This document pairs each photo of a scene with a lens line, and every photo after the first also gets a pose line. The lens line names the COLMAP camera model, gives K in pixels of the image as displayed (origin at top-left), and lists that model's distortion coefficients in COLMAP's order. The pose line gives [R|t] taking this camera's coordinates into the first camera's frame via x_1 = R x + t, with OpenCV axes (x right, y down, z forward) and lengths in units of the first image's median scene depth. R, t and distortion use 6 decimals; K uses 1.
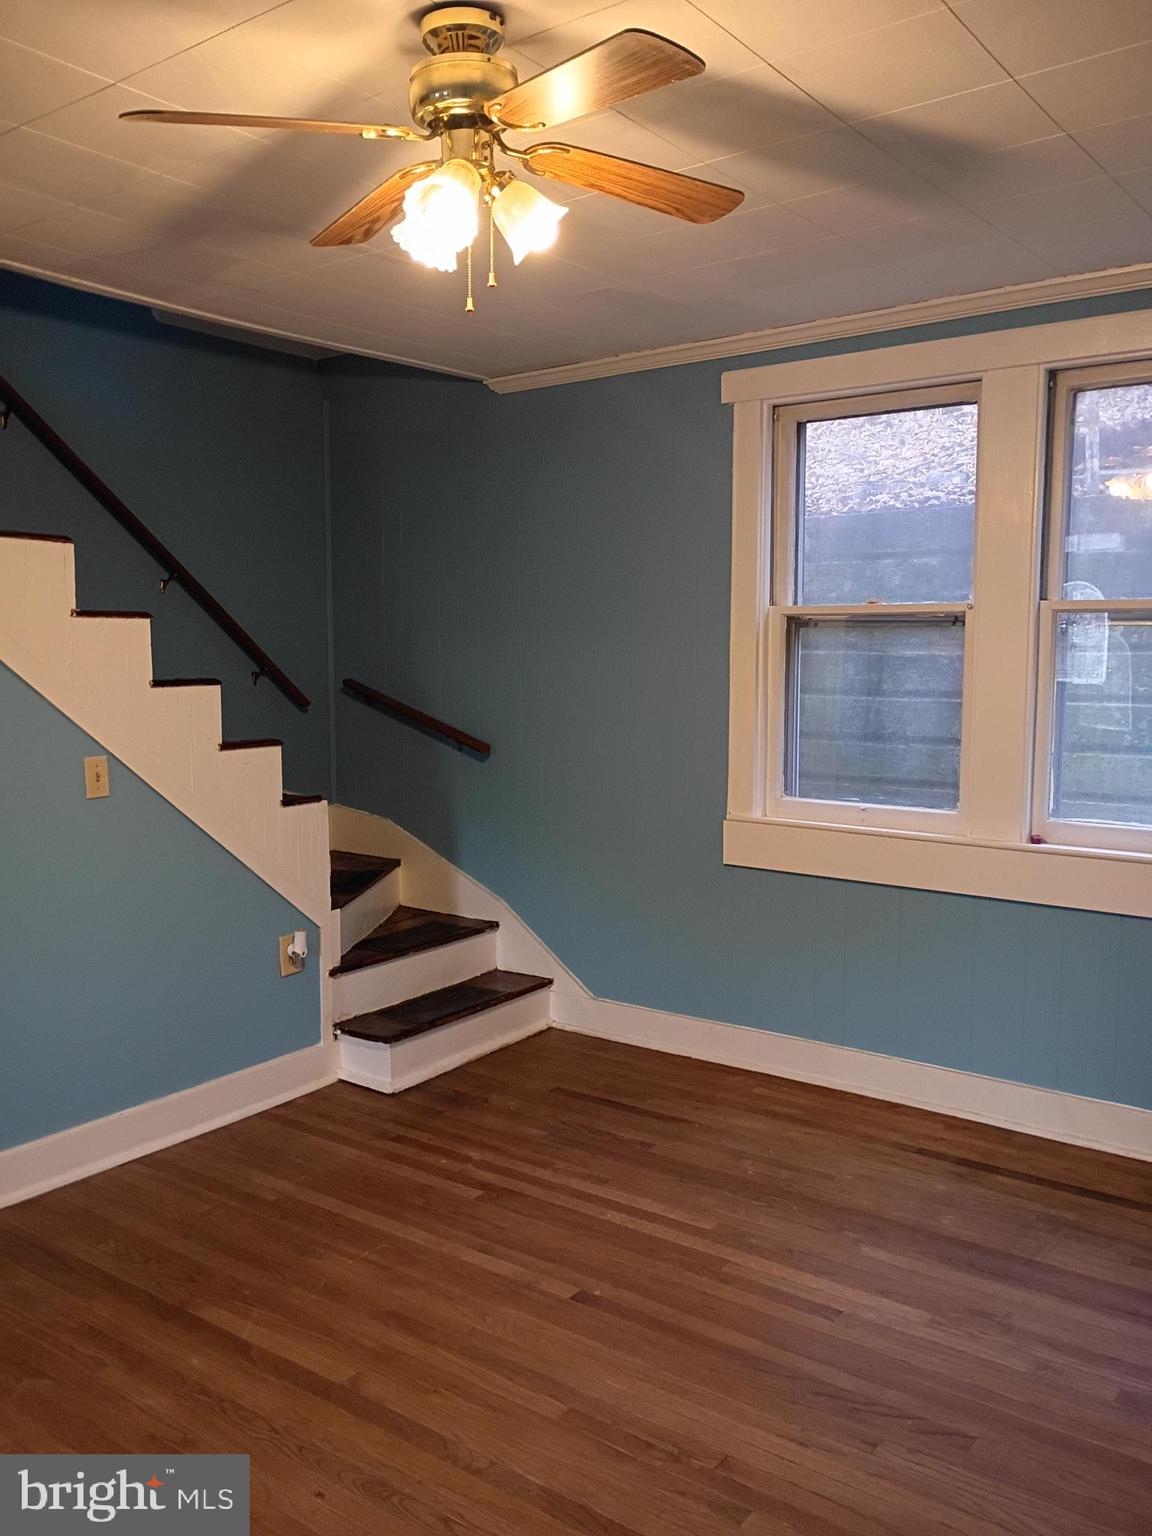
lens RADIAL K [[1260.6, 0, 570.4], [0, 1260.6, 767.3], [0, 0, 1]] dist [0.034363, 0.000848]
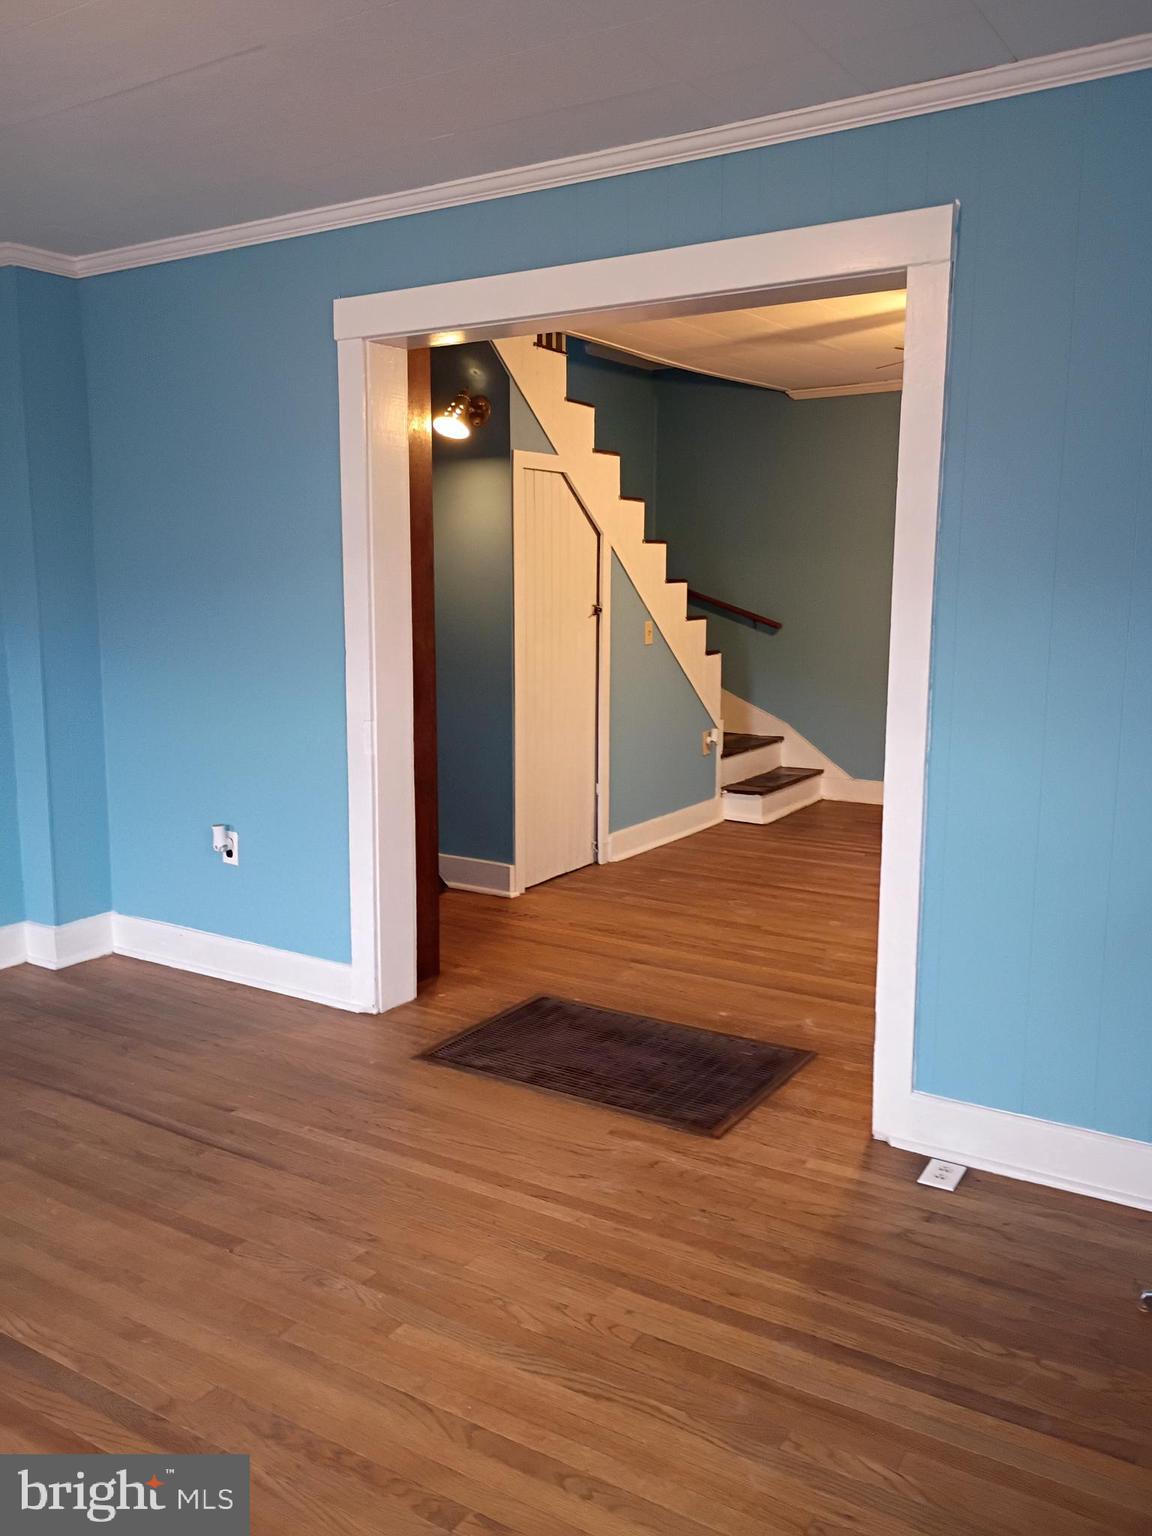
lens RADIAL K [[1260.6, 0, 574.4], [0, 1260.6, 765.4], [0, 0, 1]] dist [0.034363, 0.000848]
pose [[0.997509, -0.006744, 0.070218, -0.501106], [0.002519, 0.998189, 0.060096, 0.073088], [-0.070496, -0.059769, 0.995720, -0.656113]]
